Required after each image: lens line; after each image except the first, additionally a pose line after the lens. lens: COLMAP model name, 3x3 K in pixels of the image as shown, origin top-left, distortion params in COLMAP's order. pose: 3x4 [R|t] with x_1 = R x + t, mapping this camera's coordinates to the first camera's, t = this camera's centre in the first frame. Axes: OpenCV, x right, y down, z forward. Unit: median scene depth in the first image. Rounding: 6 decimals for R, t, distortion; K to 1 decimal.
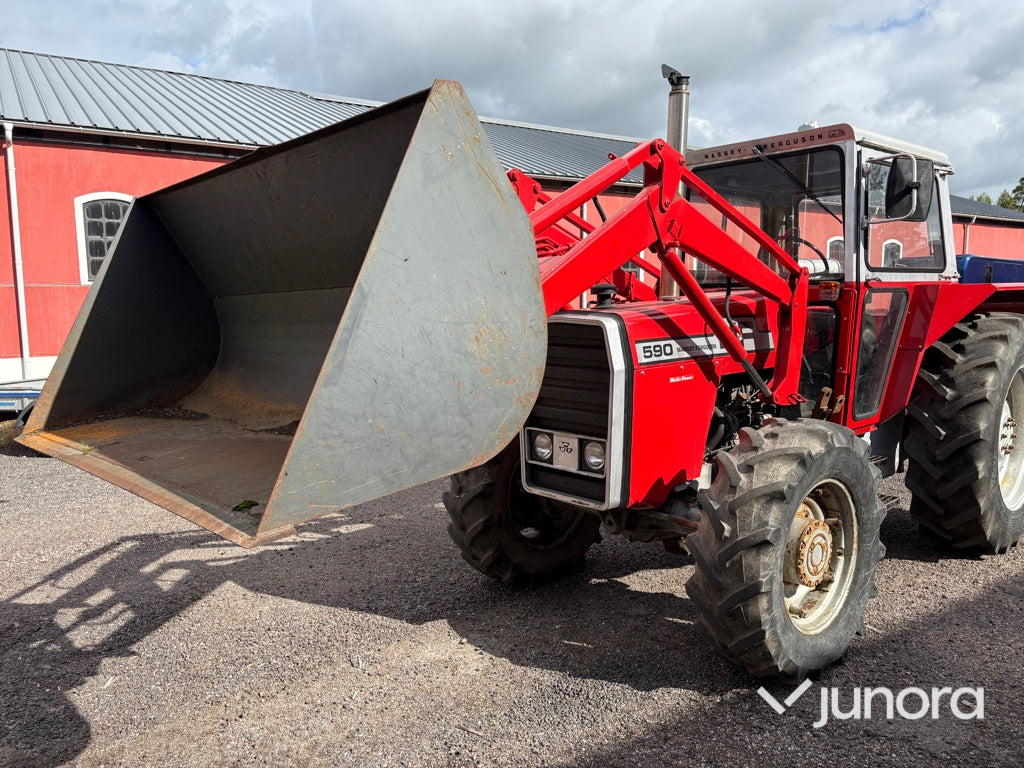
lens RADIAL K [[764.6, 0, 512.3], [0, 764.6, 388.6], [0, 0, 1]] dist [0.014747, -0.006820]
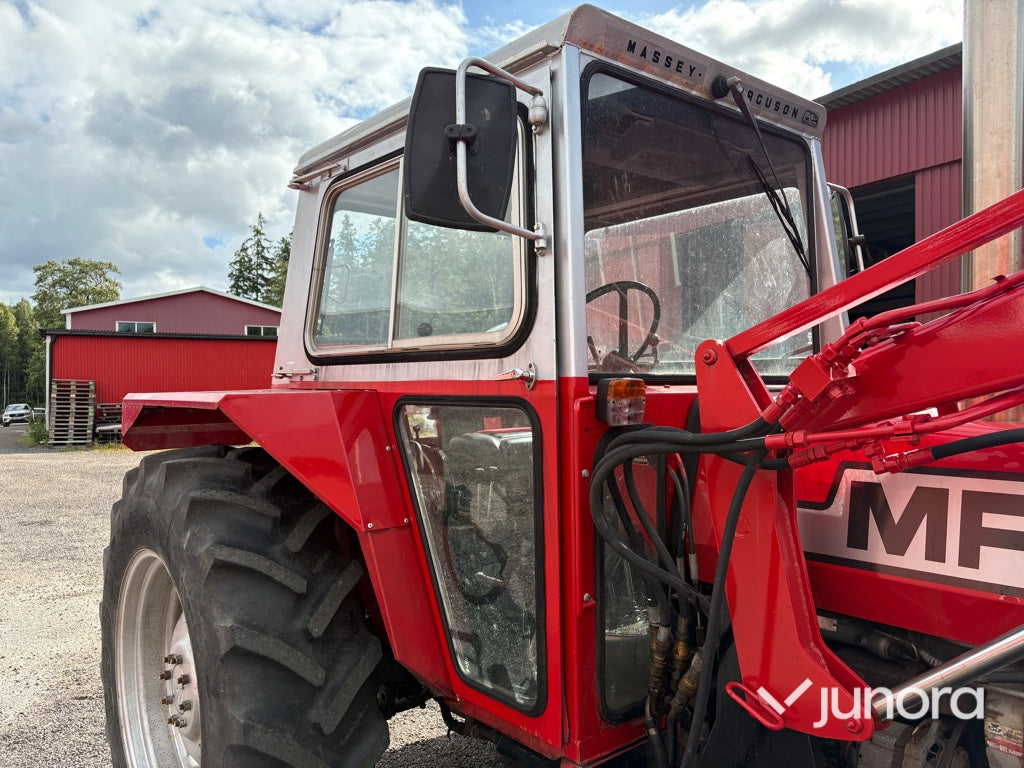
lens RADIAL K [[784.7, 0, 516.3], [0, 784.7, 383.5], [0, 0, 1]] dist [0.044274, -0.004414]
pose [[0.045702, 0.026169, 0.998612, -0.153878], [0.112170, 0.993200, -0.031161, -0.138700], [-0.992638, 0.113439, 0.042455, 1.142910]]
